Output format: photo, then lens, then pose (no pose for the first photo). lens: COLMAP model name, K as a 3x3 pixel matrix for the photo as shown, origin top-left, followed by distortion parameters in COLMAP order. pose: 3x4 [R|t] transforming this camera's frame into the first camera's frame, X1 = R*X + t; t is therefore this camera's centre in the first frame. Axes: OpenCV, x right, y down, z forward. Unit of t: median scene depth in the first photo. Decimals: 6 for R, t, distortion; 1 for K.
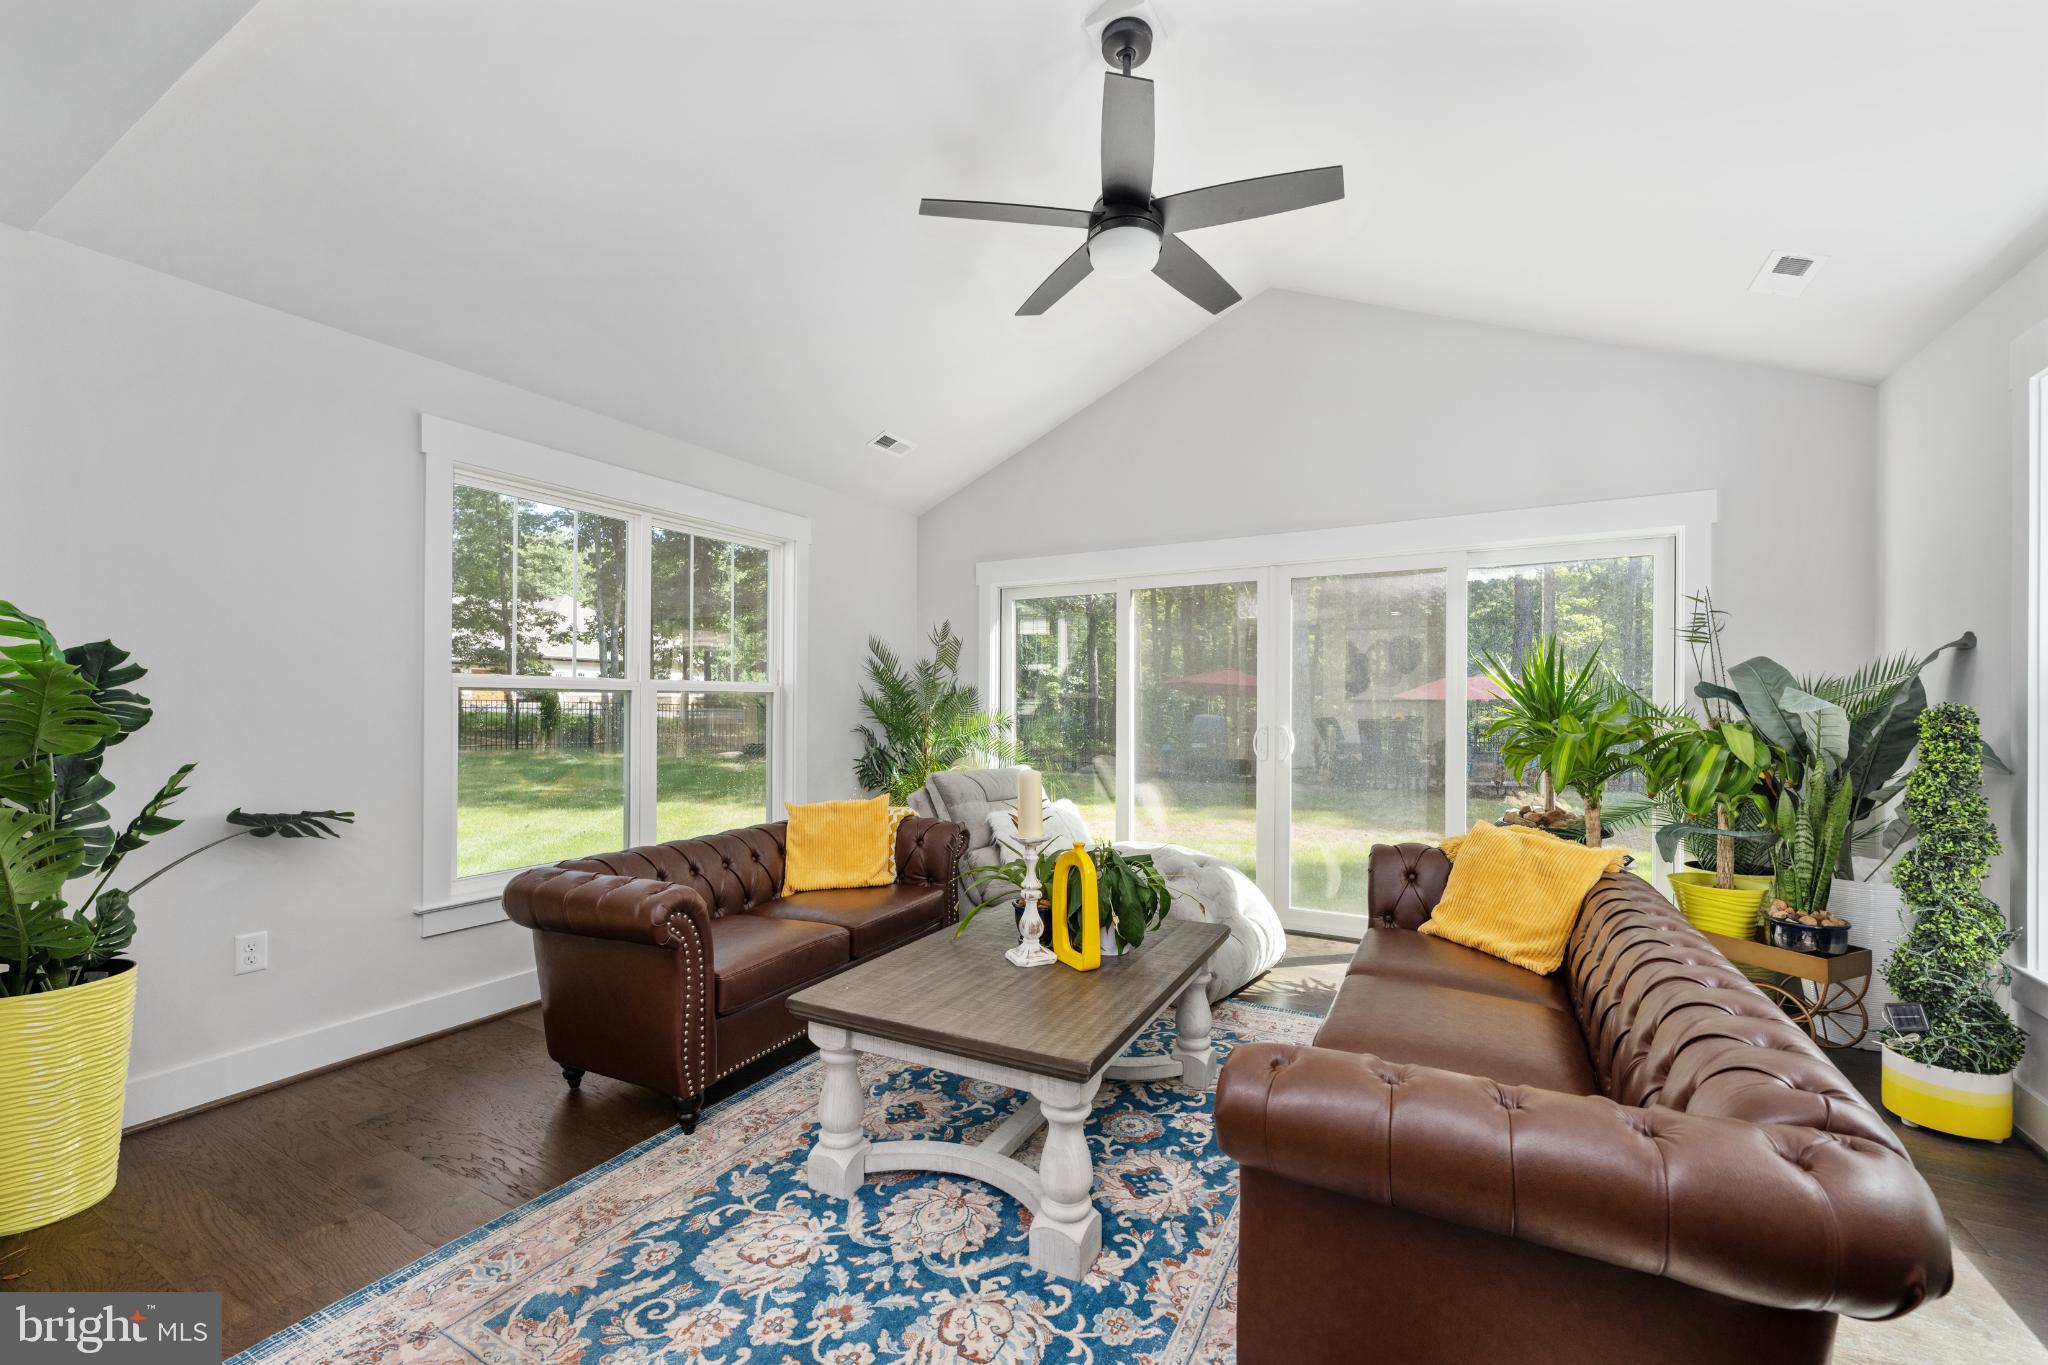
lens RADIAL K [[820.1, 0, 1064.7], [0, 820.1, 710.2], [0, 0, 1]] dist [-0.002001, -0.000233]
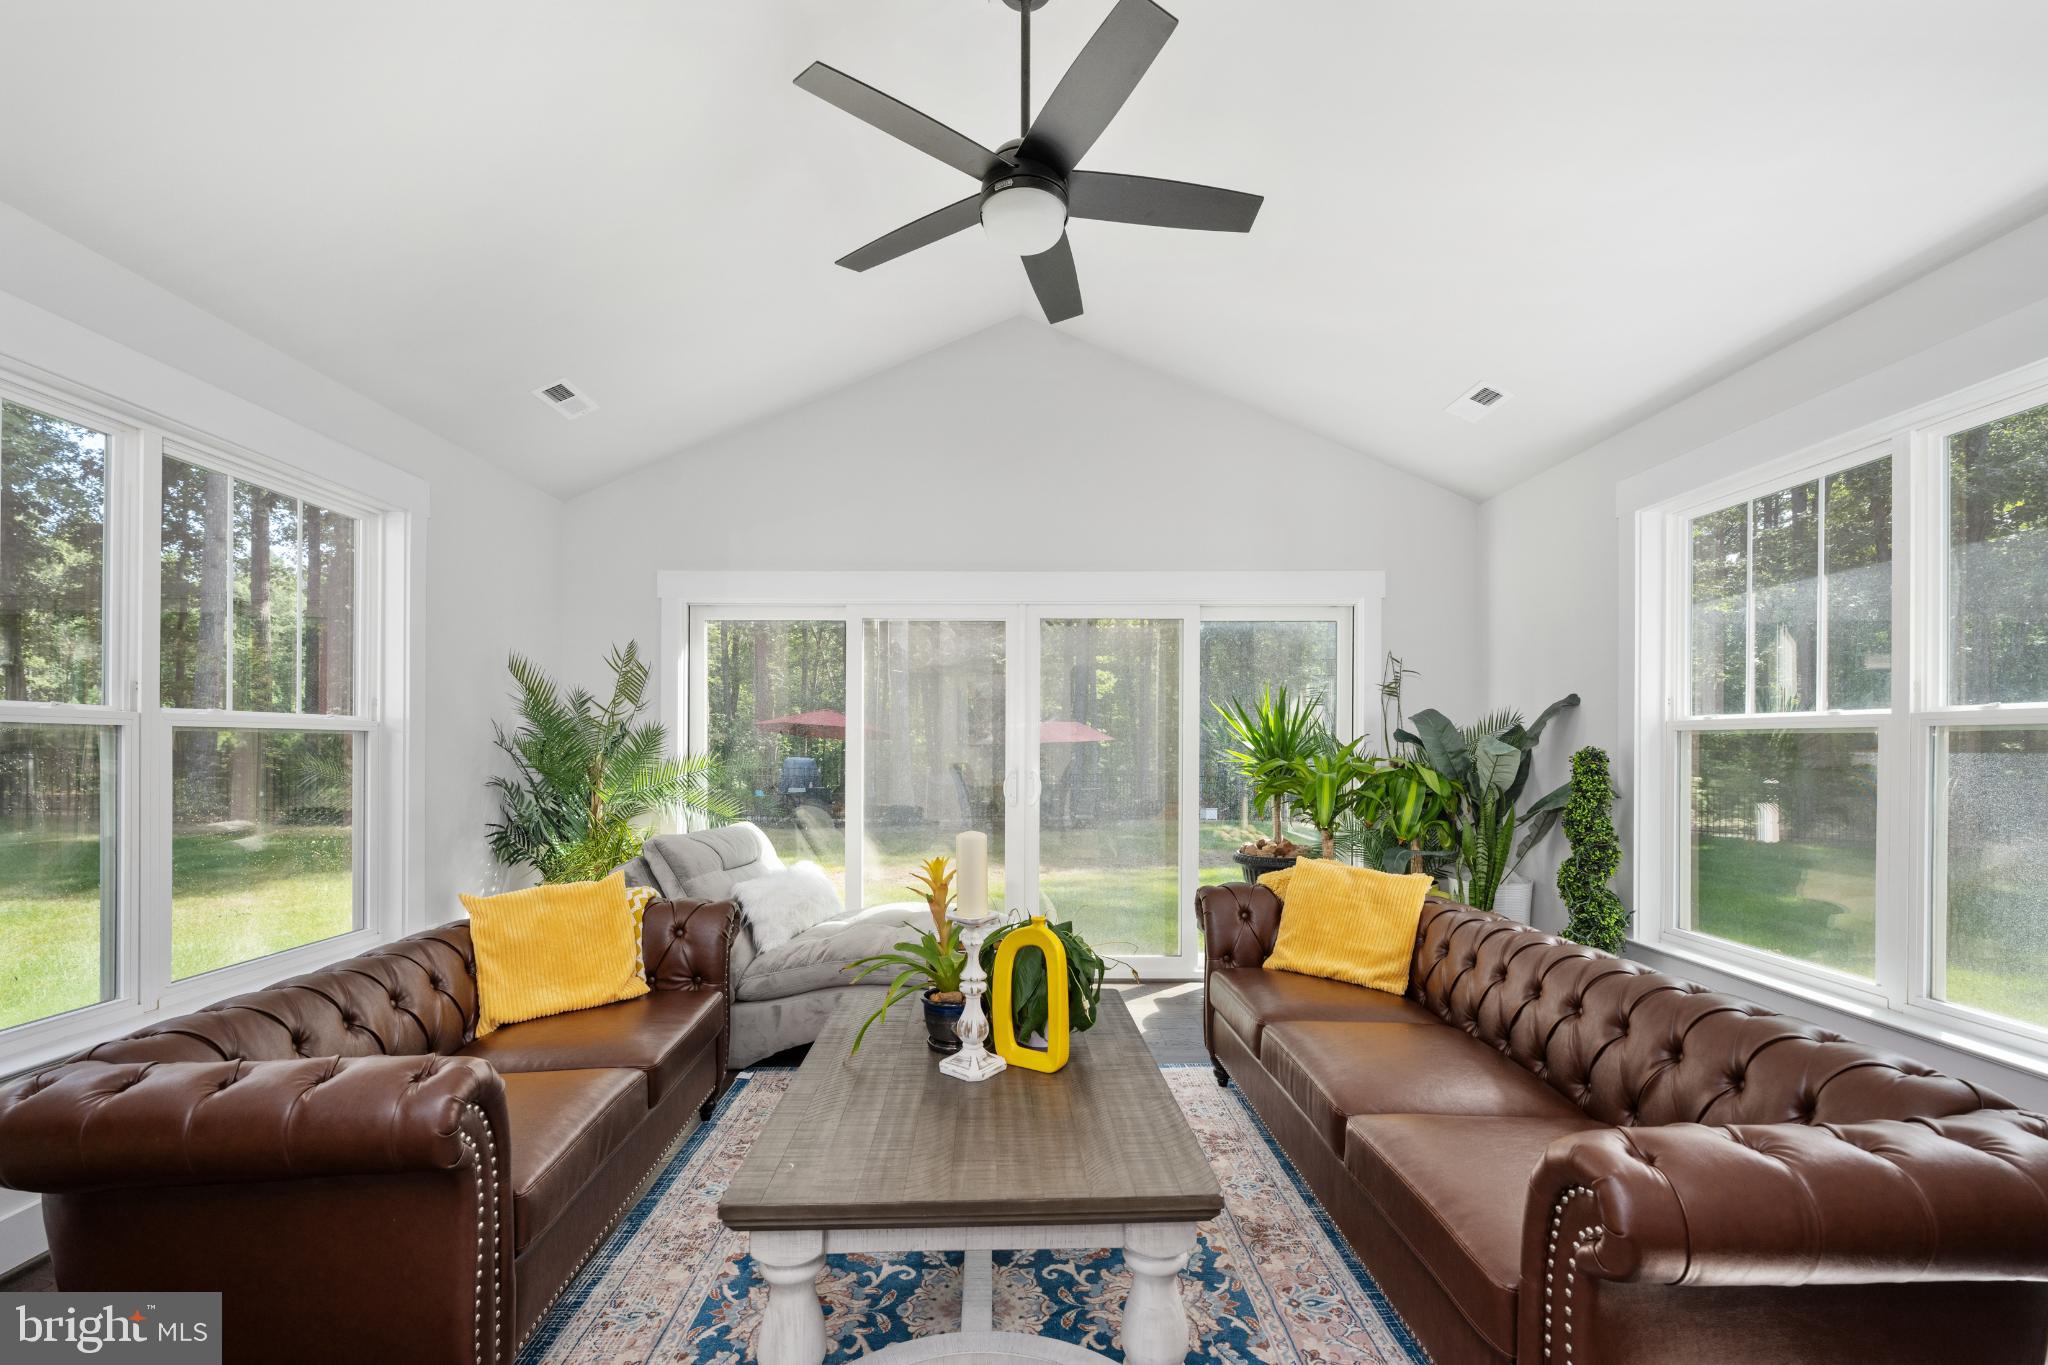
lens RADIAL K [[820.1, 0, 1030.9], [0, 820.1, 755.6], [0, 0, 1]] dist [-0.002001, -0.000233]
pose [[0.876771, -0.005672, 0.480875, -0.322953], [0.004247, 0.999983, 0.004053, -0.003202], [-0.480890, -0.001511, 0.876780, 0.237616]]
